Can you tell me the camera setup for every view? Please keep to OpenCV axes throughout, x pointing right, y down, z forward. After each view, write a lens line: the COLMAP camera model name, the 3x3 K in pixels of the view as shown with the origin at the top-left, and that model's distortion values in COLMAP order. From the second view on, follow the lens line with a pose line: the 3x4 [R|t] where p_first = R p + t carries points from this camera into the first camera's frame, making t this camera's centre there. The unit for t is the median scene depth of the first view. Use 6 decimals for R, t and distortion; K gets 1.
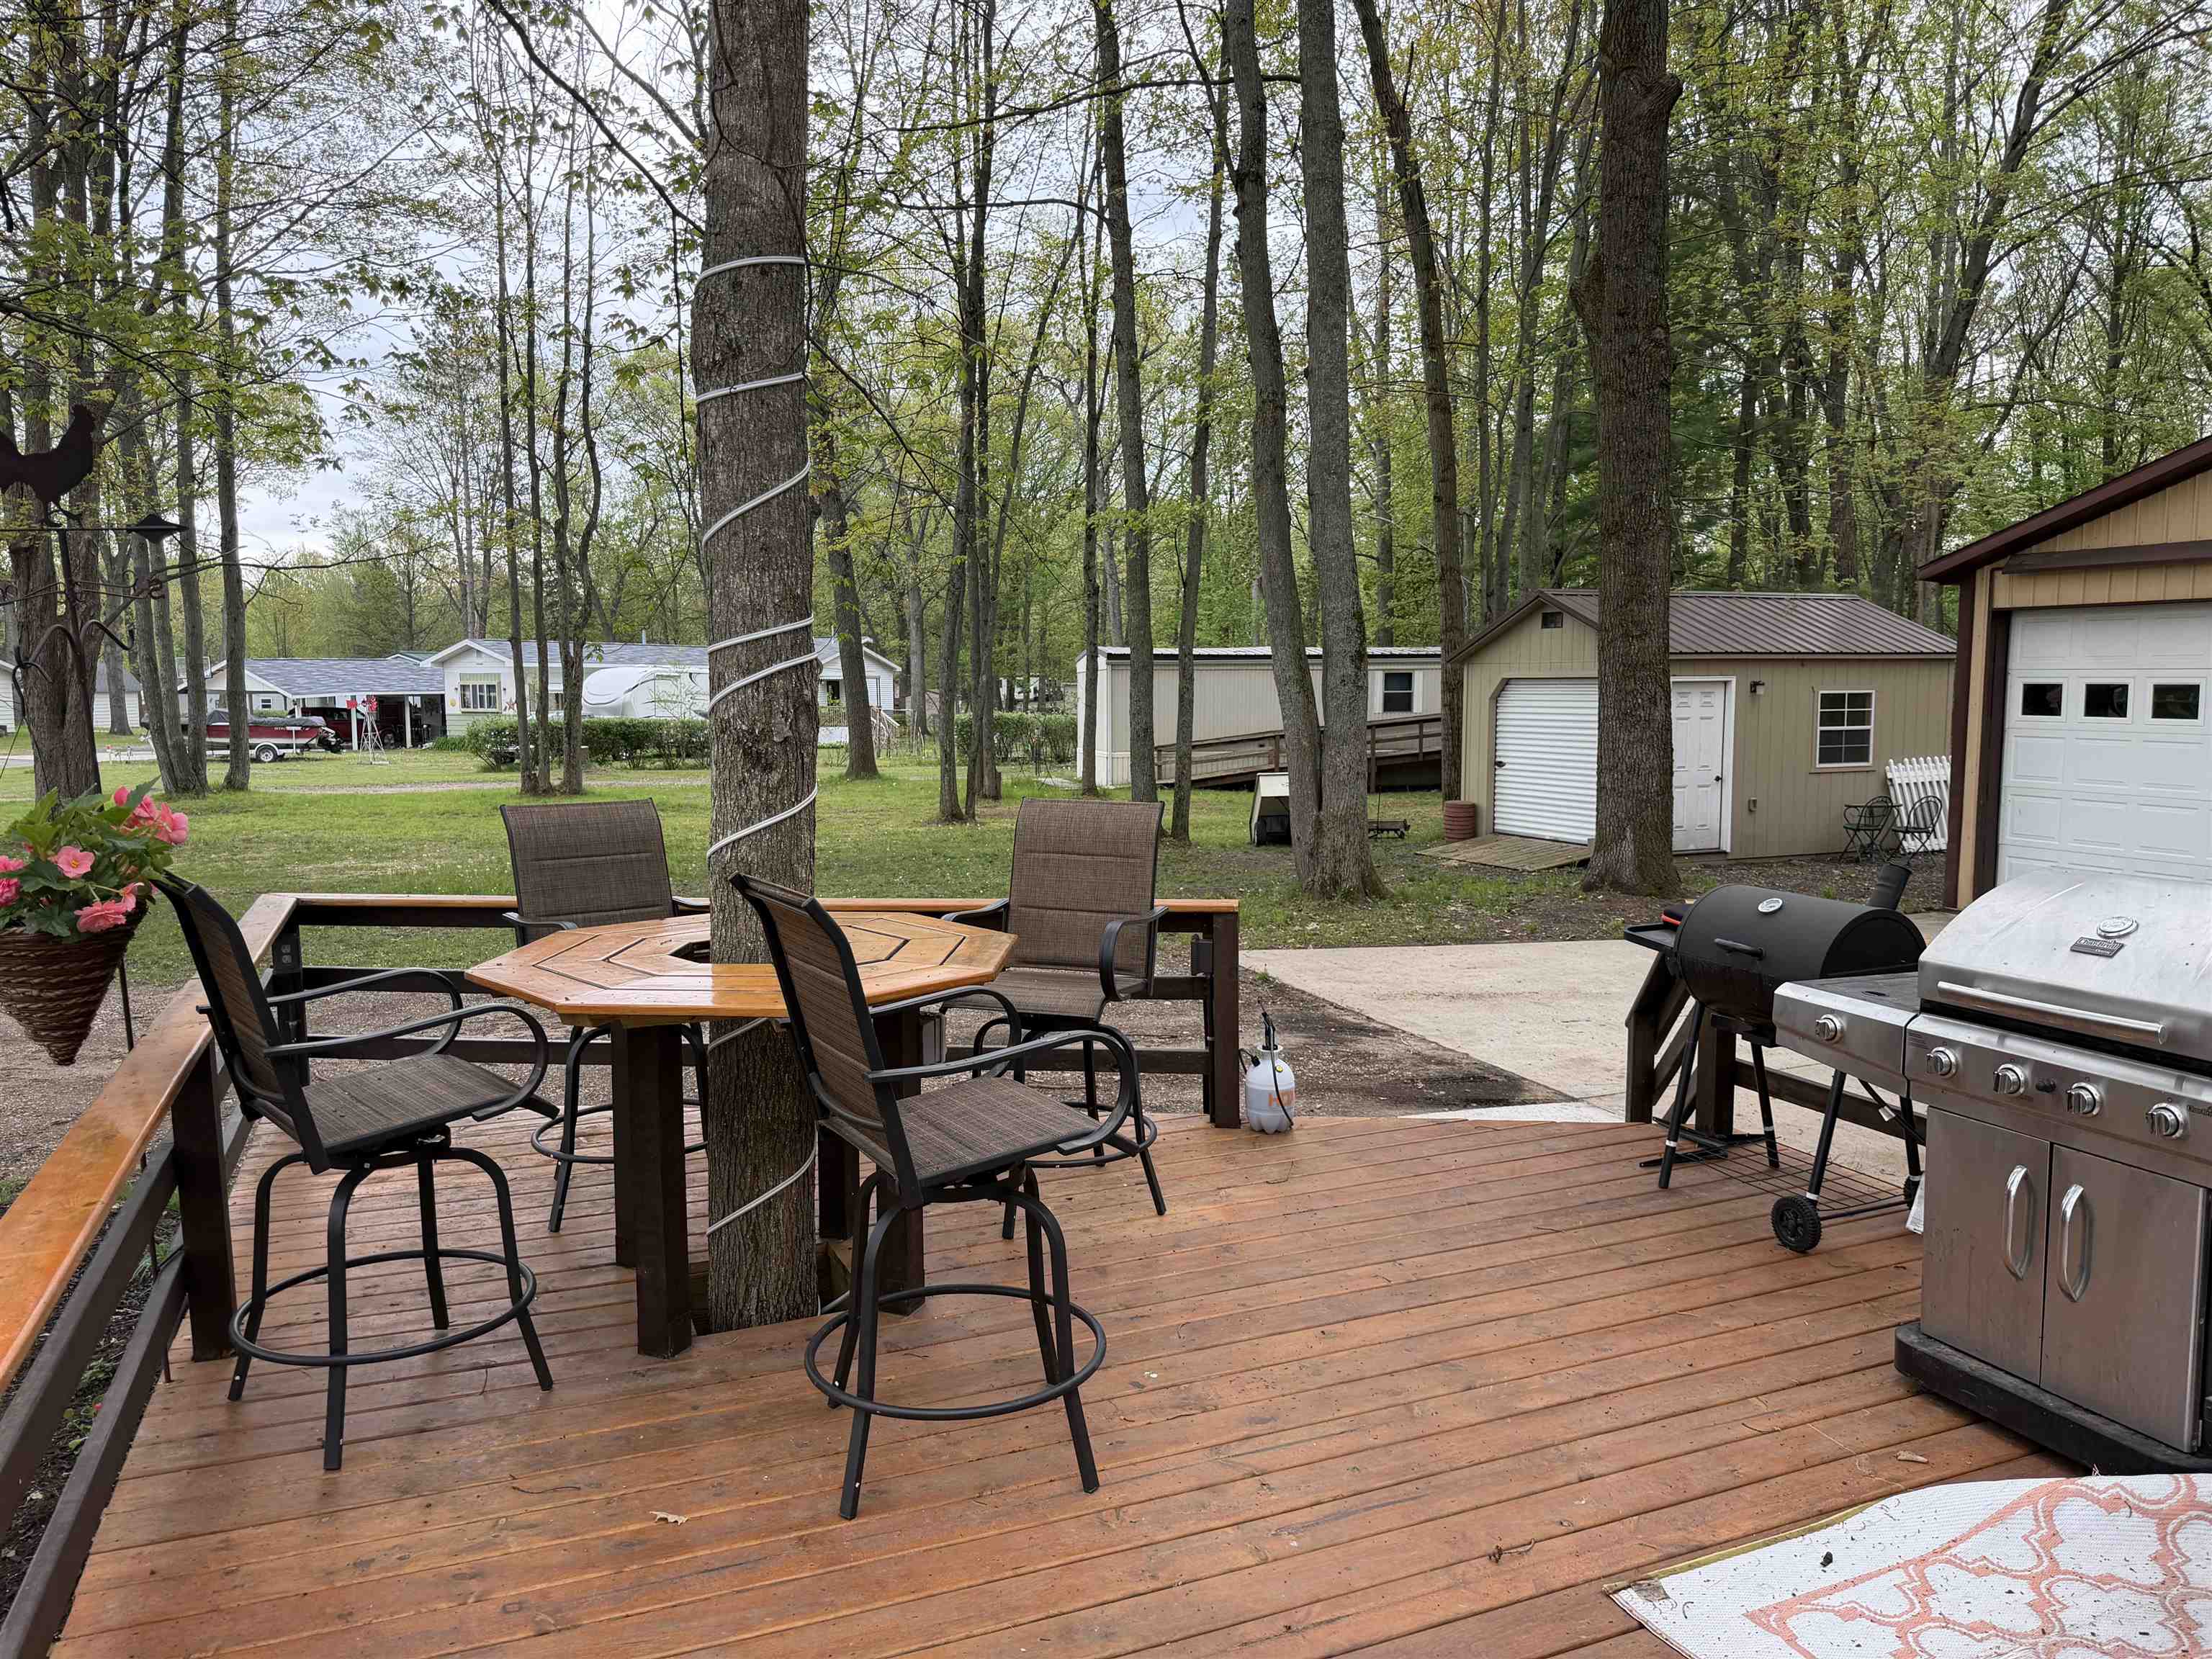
lens RADIAL K [[1550.3, 0, 1100.4], [0, 1550.3, 831.4], [0, 0, 1]] dist [-0.004253, -0.006731]
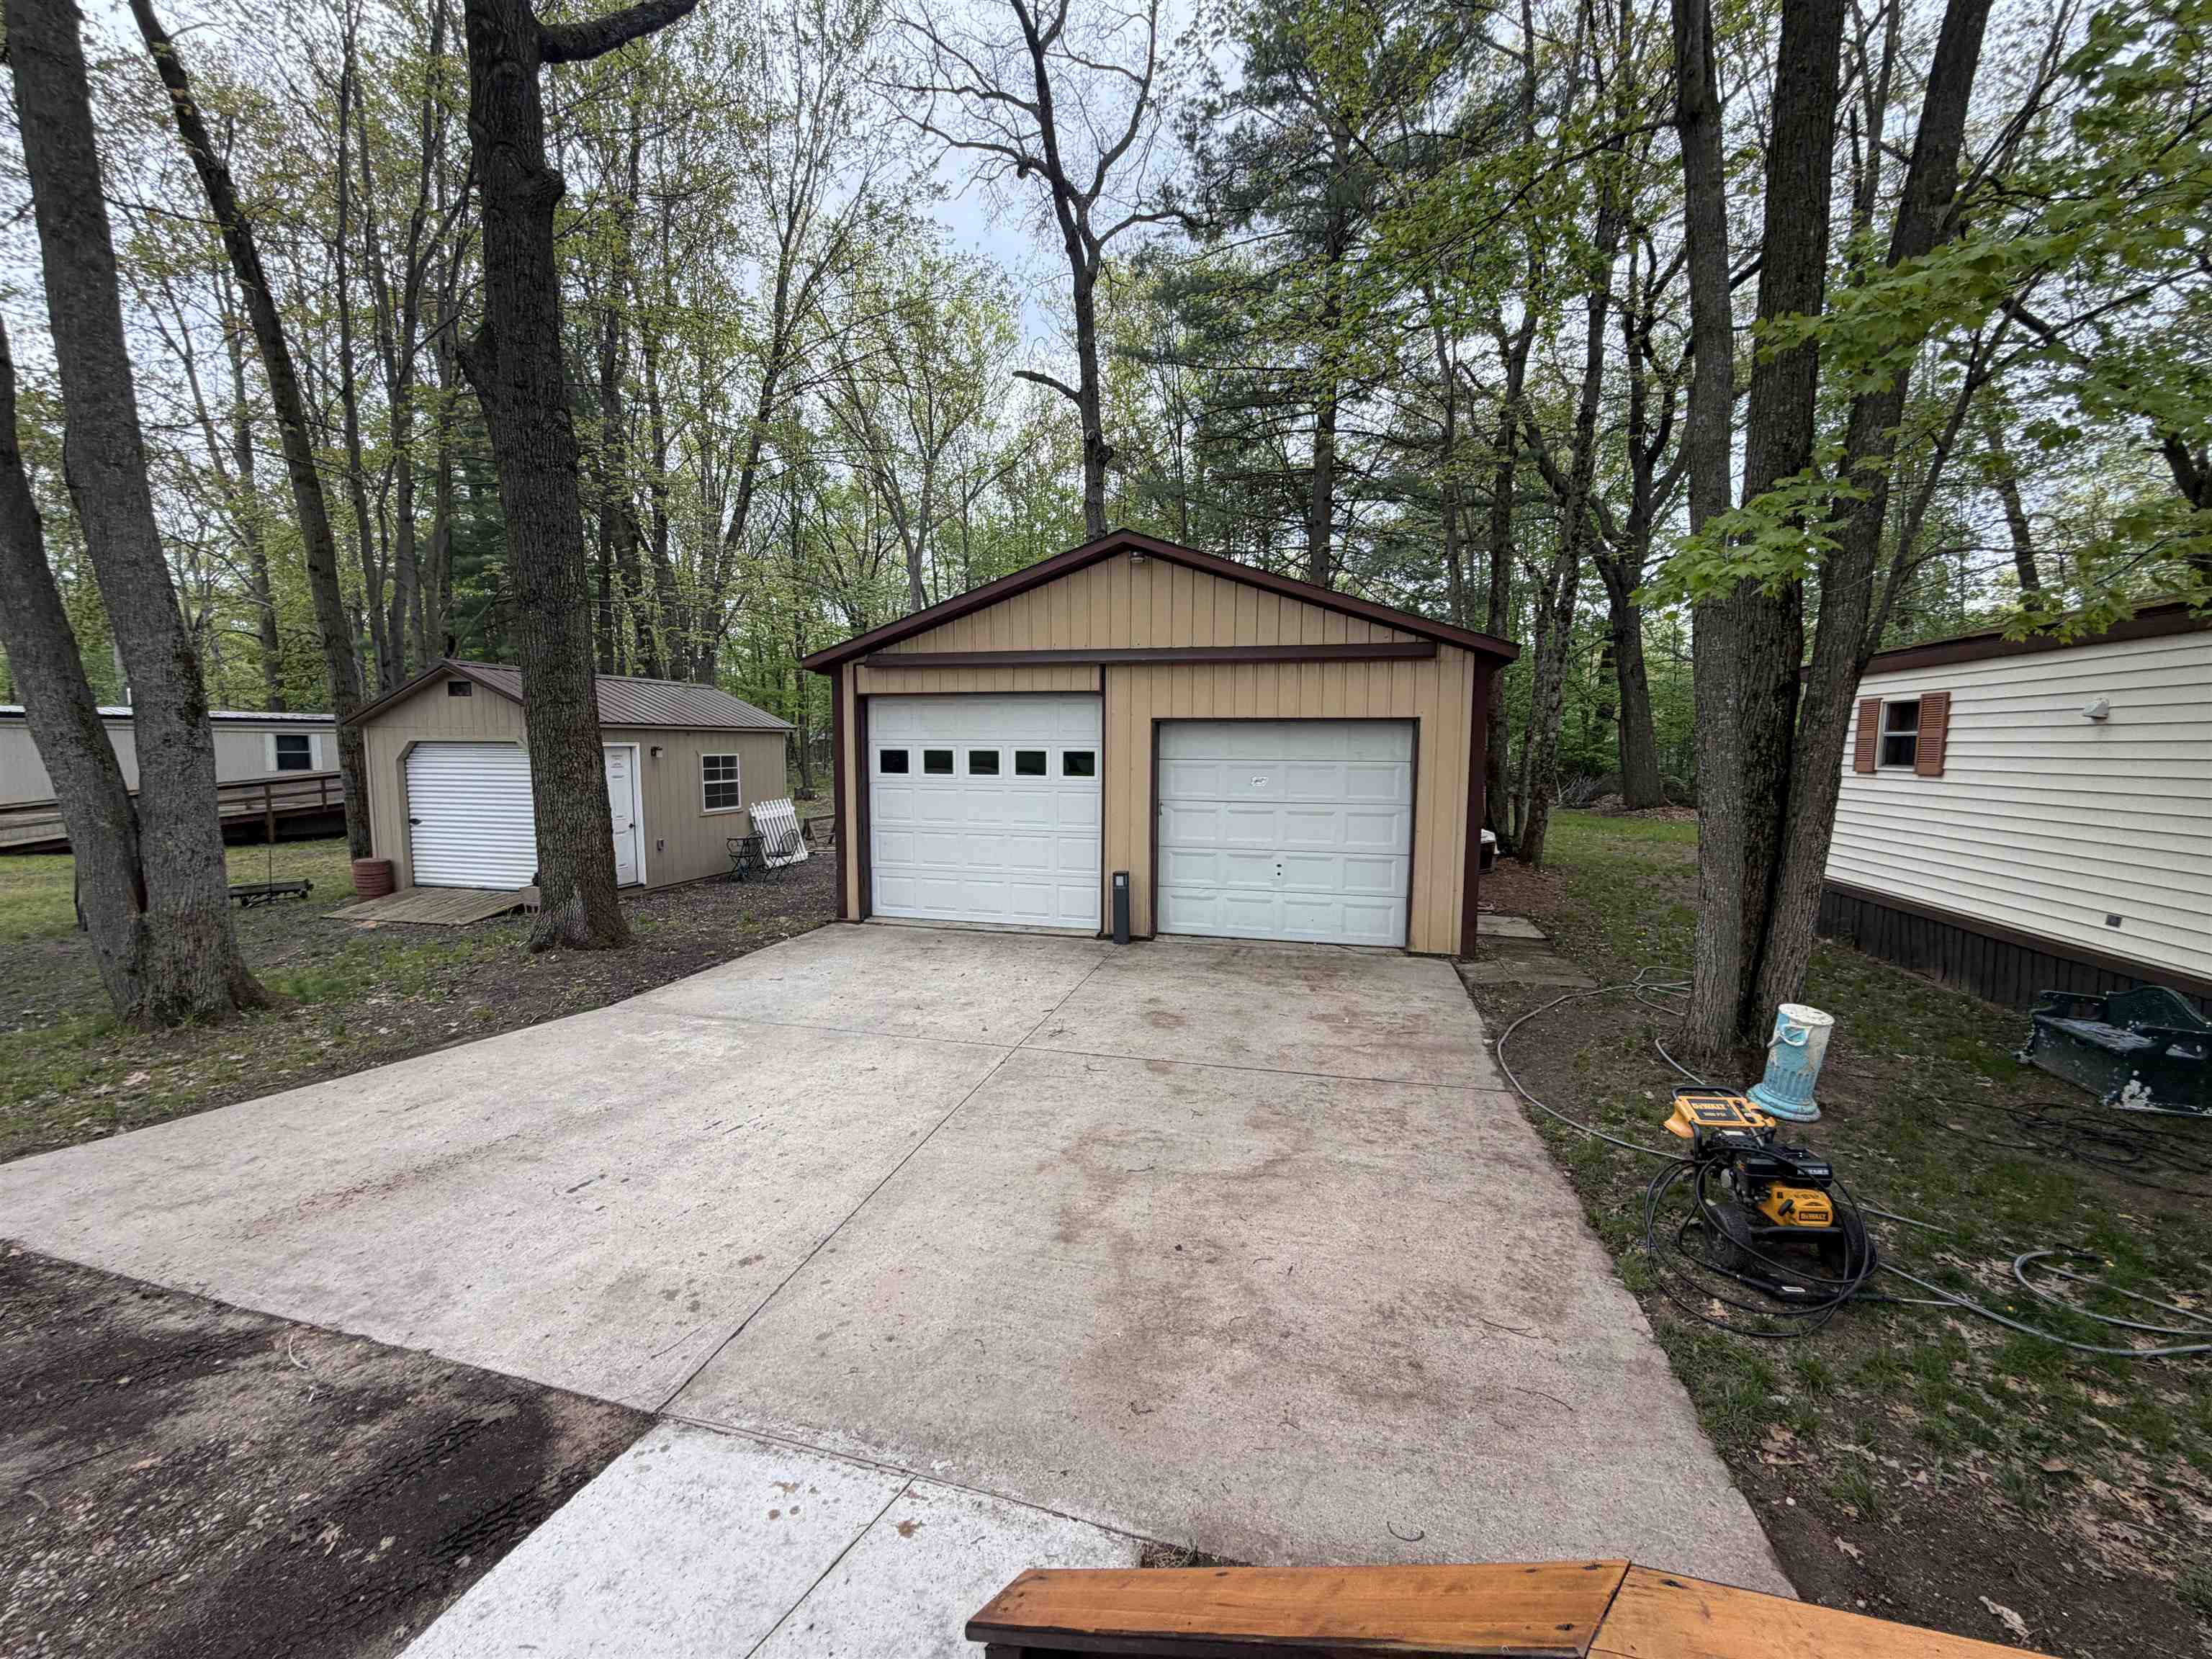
lens RADIAL K [[896.1, 0, 1085.4], [0, 896.1, 845.4], [0, 0, 1]] dist [0.009374, 0.000156]
pose [[0.621486, -0.078936, 0.779438, 0.062331], [0.068014, 0.996591, 0.046697, -0.026067], [-0.780467, 0.023992, 0.624736, 0.262389]]
